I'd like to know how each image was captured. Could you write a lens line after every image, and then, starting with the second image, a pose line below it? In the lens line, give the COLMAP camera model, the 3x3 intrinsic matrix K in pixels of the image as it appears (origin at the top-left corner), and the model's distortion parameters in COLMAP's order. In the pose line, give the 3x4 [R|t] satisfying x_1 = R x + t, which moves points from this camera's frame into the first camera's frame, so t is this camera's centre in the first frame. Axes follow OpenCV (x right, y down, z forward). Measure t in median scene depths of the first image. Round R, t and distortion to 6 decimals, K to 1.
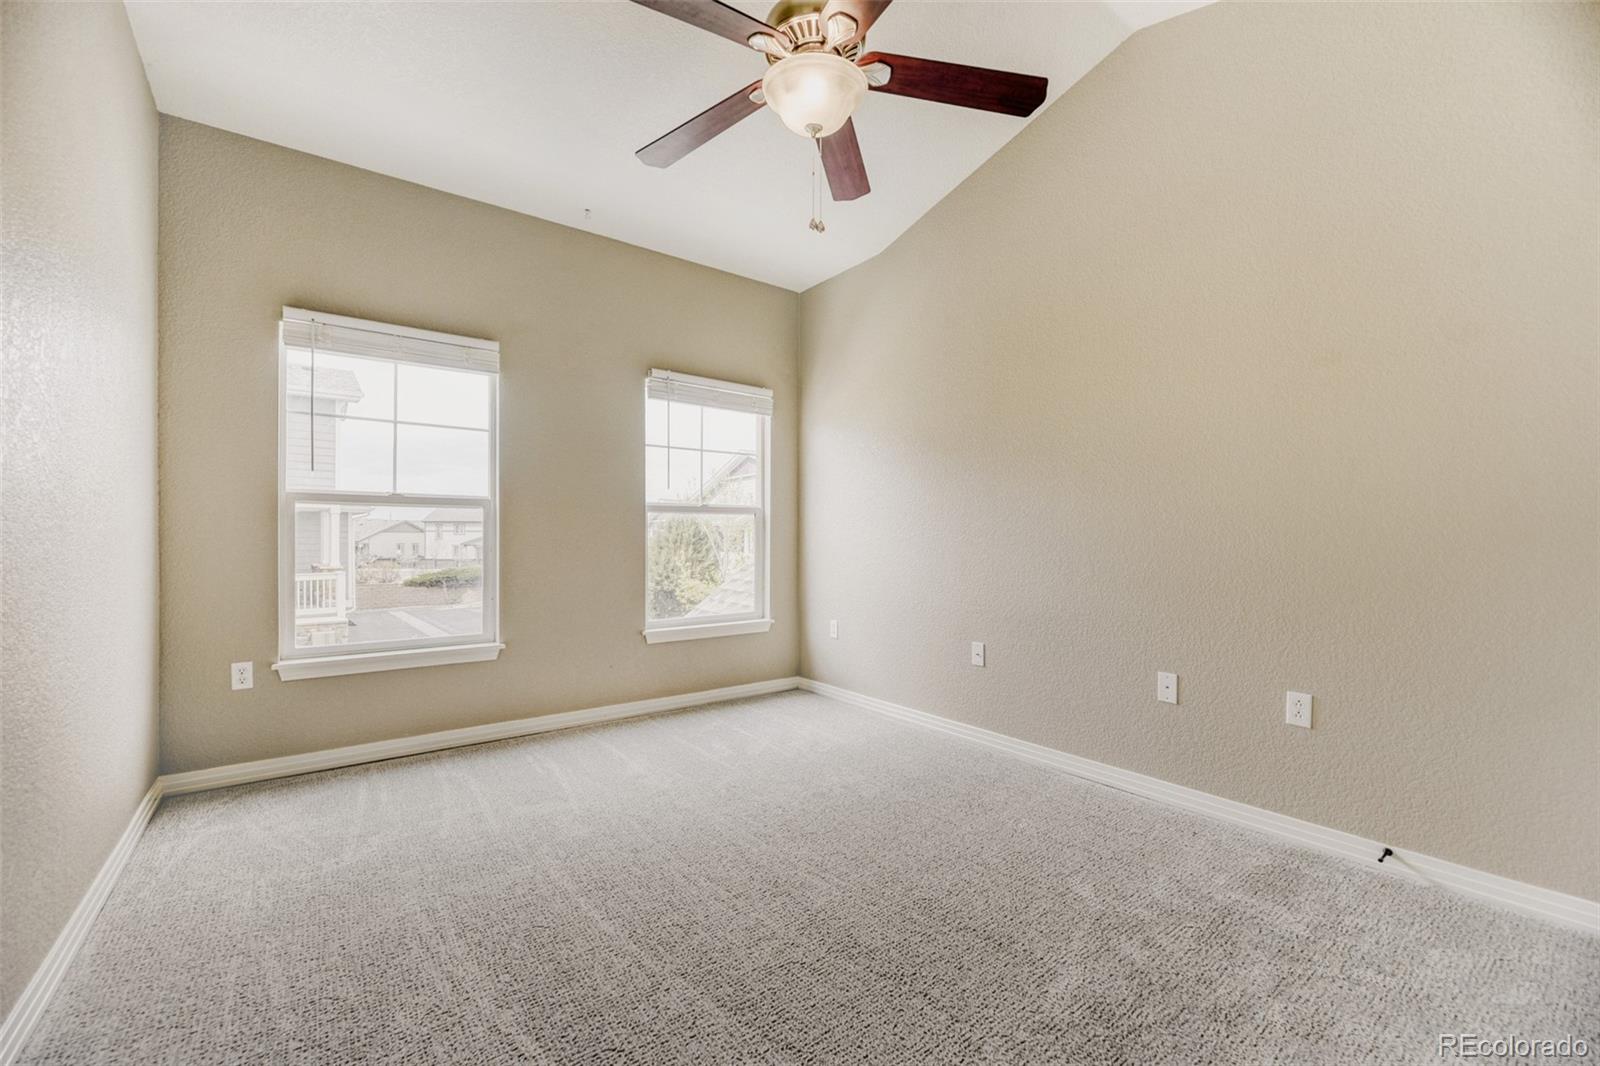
lens RADIAL K [[652.8, 0, 797.5], [0, 652.8, 535.8], [0, 0, 1]] dist [0.000139, -0.004079]
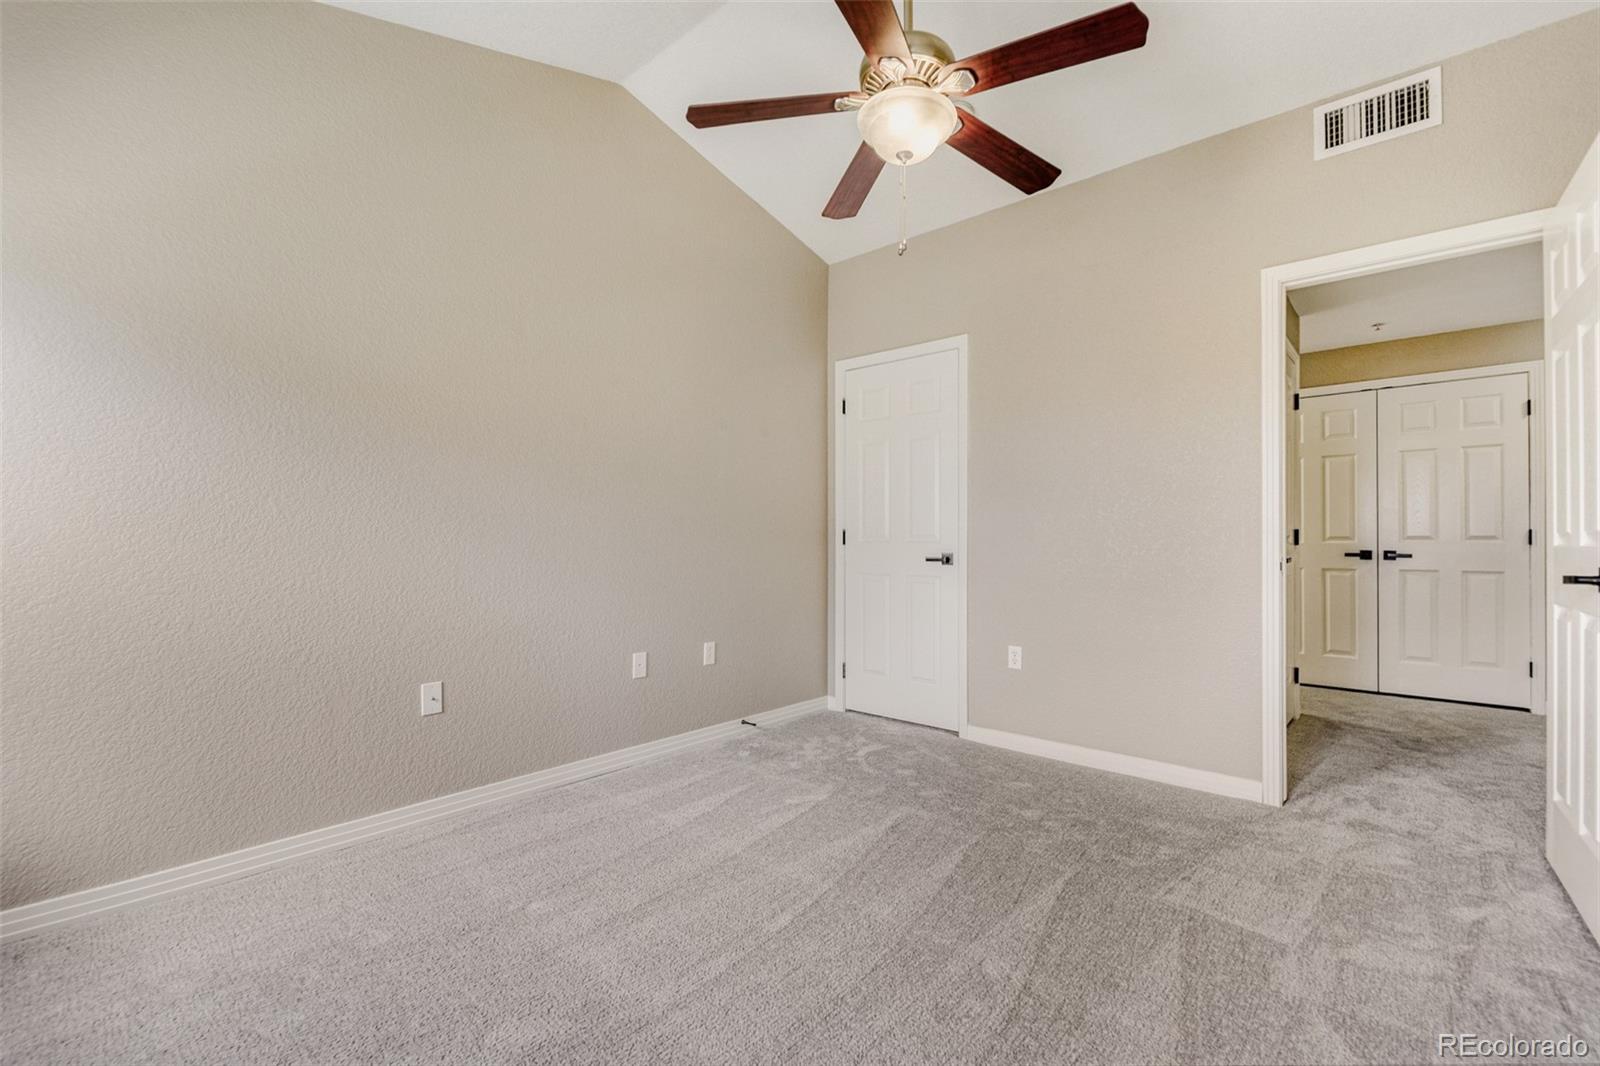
lens RADIAL K [[677.8, 0, 800.0], [0, 677.8, 533.0], [0, 0, 1]] dist [-0.001644, -0.000098]
pose [[-0.194625, 0.003932, 0.980870, -0.717787], [-0.000466, 0.999991, -0.004101, -0.002938], [-0.980878, -0.001256, -0.194622, 0.974375]]
